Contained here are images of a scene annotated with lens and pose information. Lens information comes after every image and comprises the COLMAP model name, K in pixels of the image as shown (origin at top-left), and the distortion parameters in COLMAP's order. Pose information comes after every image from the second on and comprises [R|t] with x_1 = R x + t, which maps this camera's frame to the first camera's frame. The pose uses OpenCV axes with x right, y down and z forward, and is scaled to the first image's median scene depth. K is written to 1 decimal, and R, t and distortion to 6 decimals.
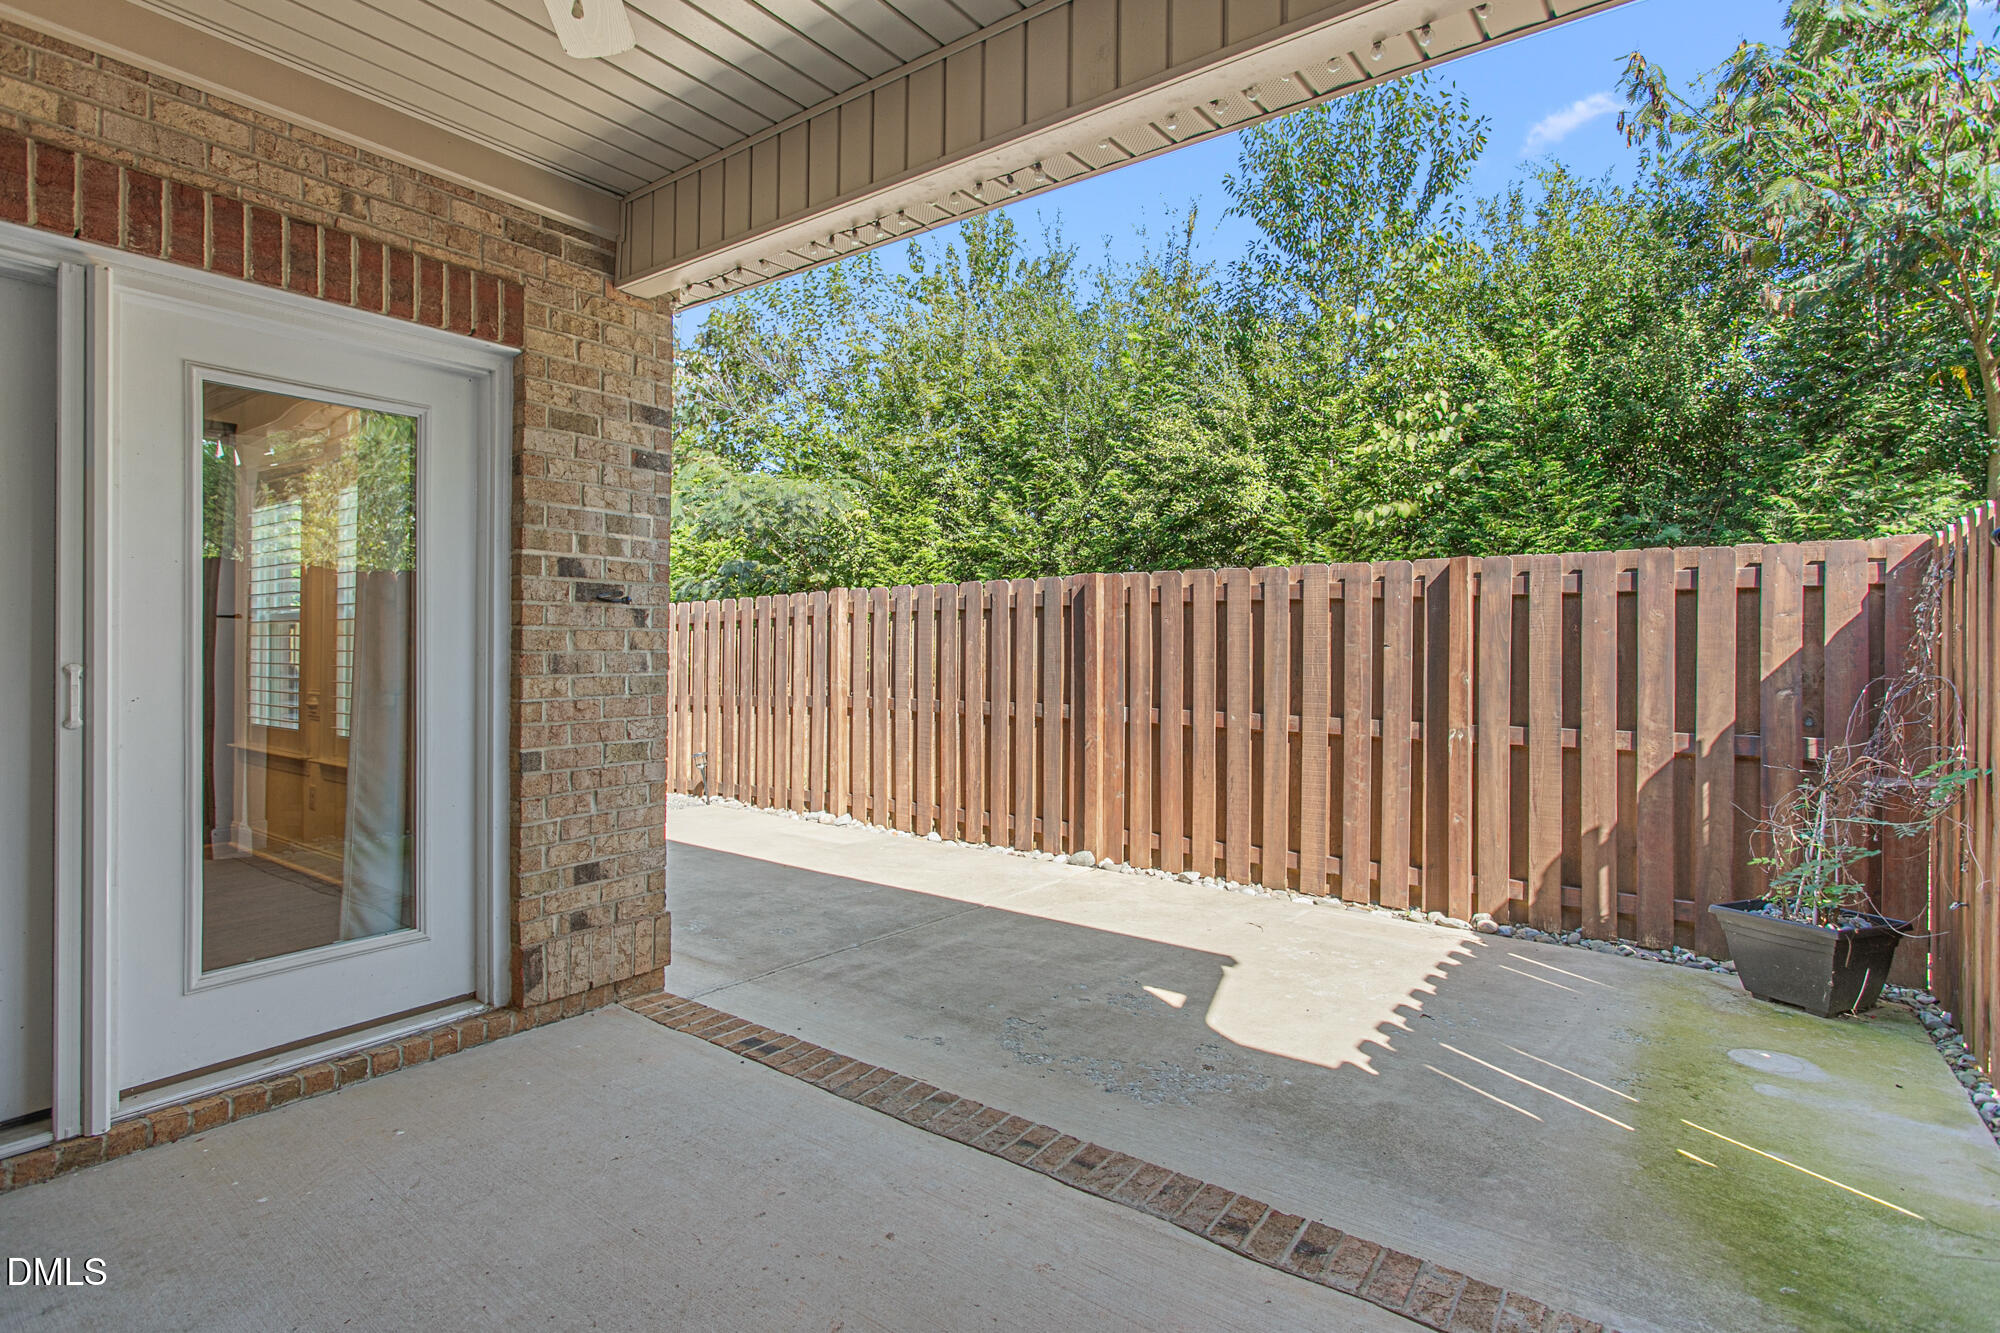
lens RADIAL K [[967.0, 0, 995.5], [0, 967.0, 657.6], [0, 0, 1]] dist [-0.005374, 0.002467]
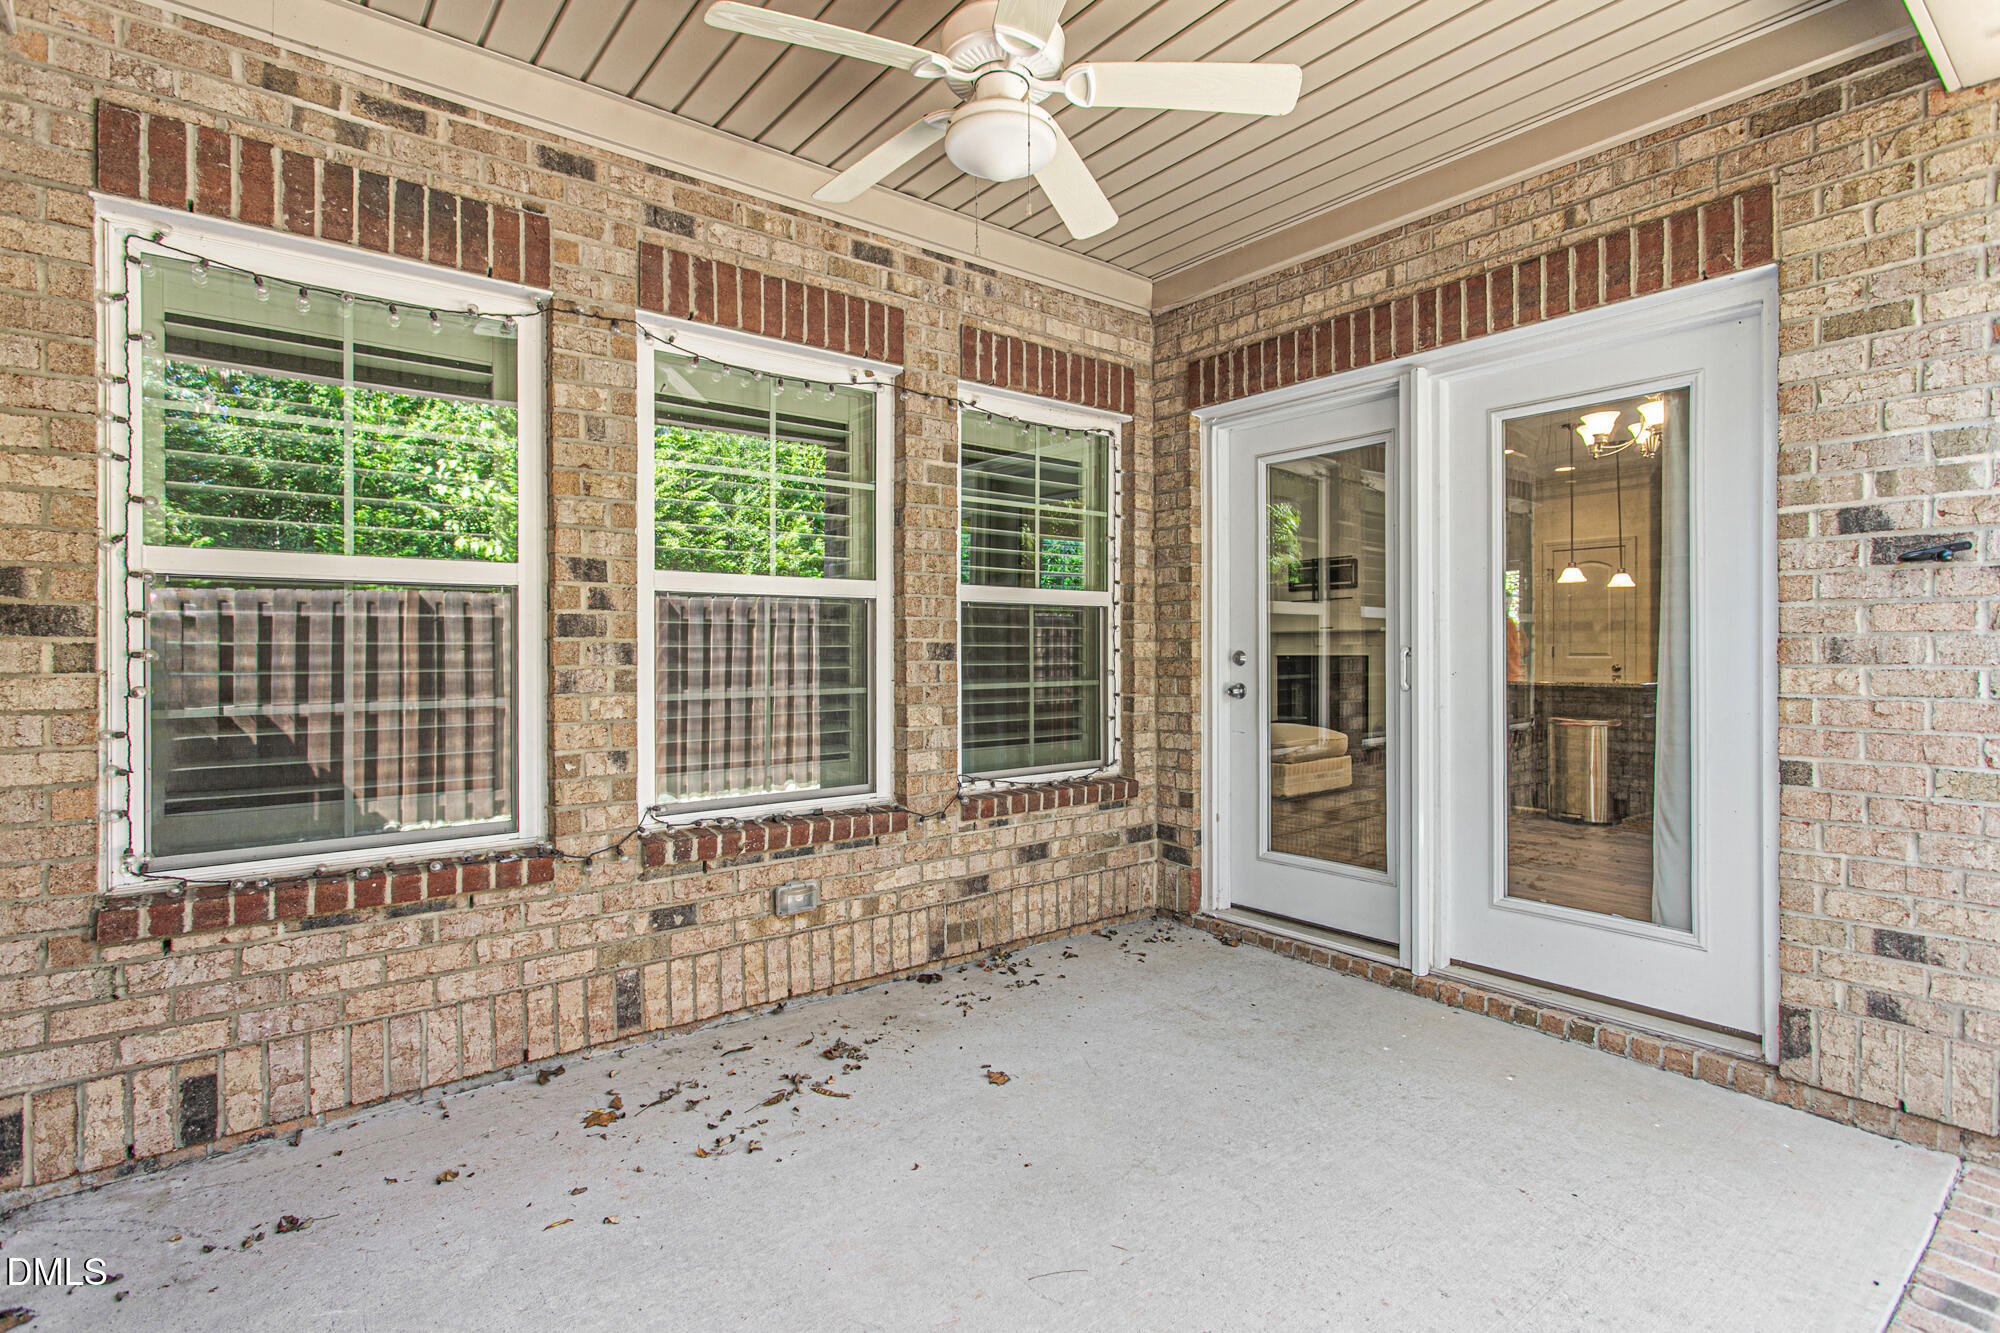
lens RADIAL K [[967.0, 0, 995.5], [0, 967.0, 652.9], [0, 0, 1]] dist [-0.005374, 0.002467]
pose [[-0.261155, 0.007107, -0.965271, 0.453099], [-0.001023, 0.999970, 0.007639, 0.003430], [0.965296, 0.002982, -0.261140, 0.565869]]
